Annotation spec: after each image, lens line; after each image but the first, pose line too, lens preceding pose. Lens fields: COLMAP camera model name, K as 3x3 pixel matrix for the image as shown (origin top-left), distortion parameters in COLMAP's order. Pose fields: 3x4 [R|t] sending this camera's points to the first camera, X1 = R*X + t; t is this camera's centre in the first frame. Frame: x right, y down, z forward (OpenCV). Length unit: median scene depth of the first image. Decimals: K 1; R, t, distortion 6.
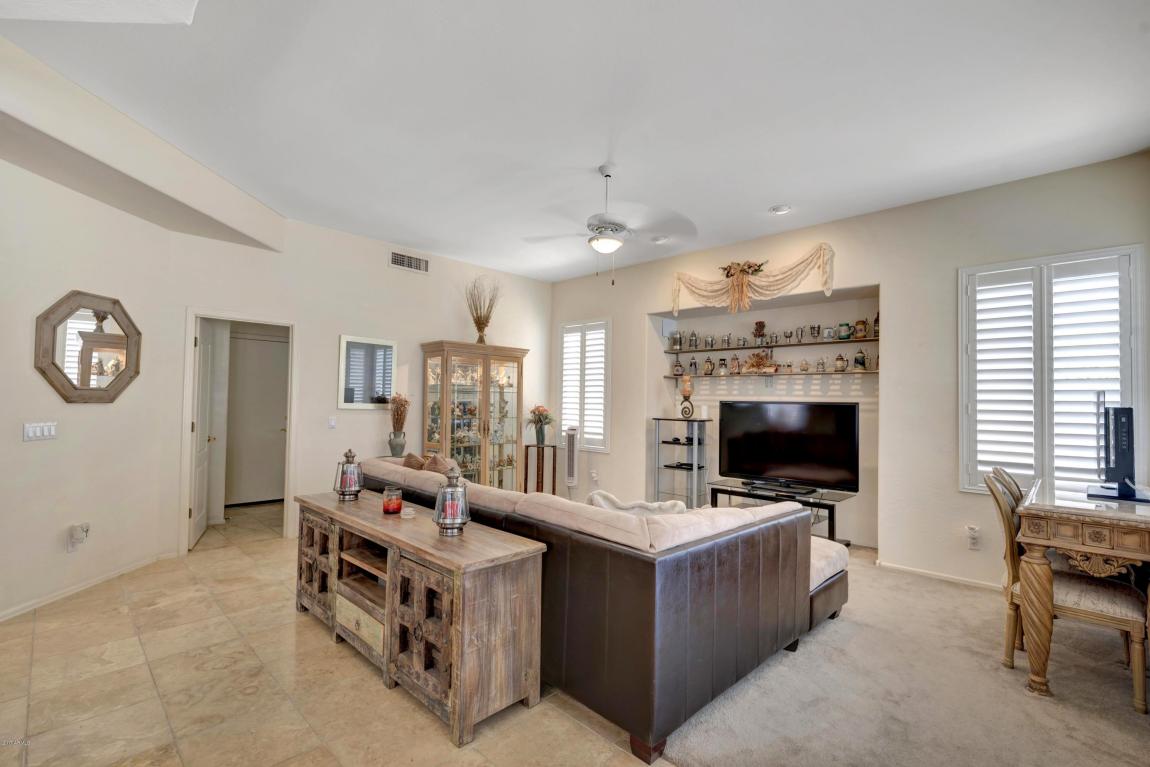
lens RADIAL K [[532.1, 0, 565.5], [0, 532.1, 386.1], [0, 0, 1]] dist [0.001131, 0.000481]
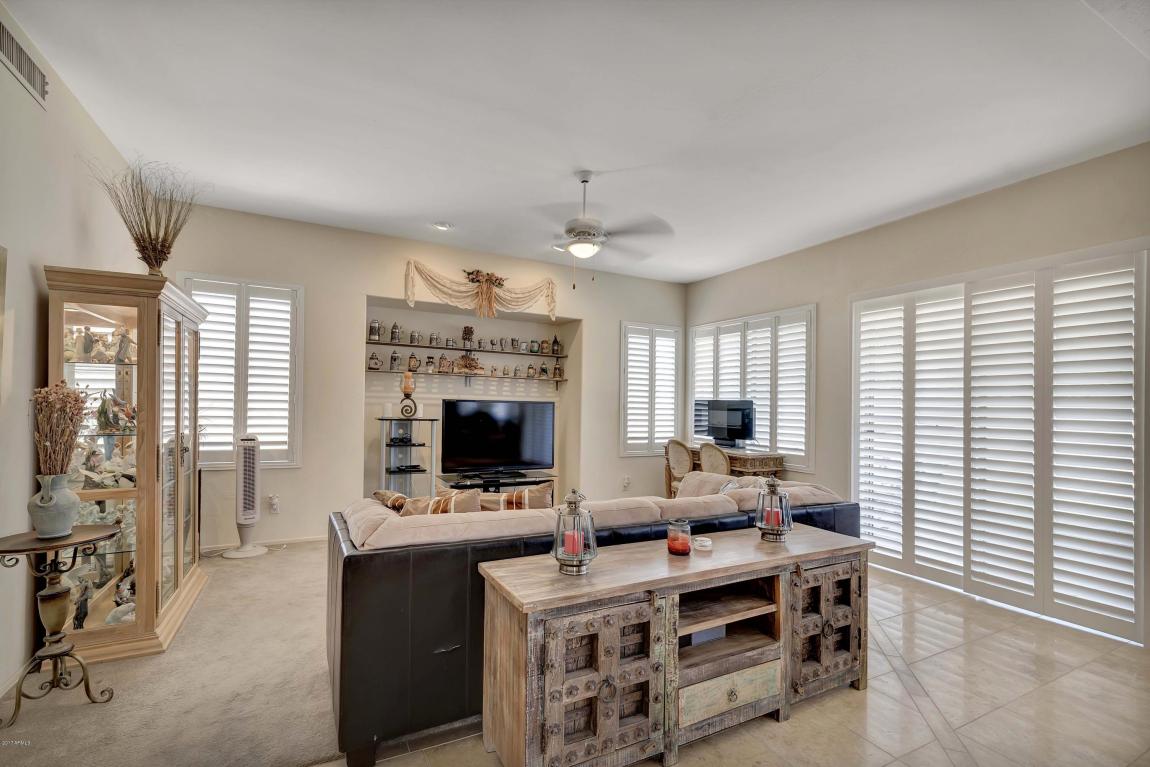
lens RADIAL K [[514.2, 0, 567.5], [0, 514.2, 400.4], [0, 0, 1]] dist [-0.001061, -0.000159]
pose [[0.291144, -0.006036, 0.956660, -0.603120], [-0.046837, 0.998691, 0.020555, -0.001444], [-0.955532, -0.050792, 0.290480, 0.511862]]
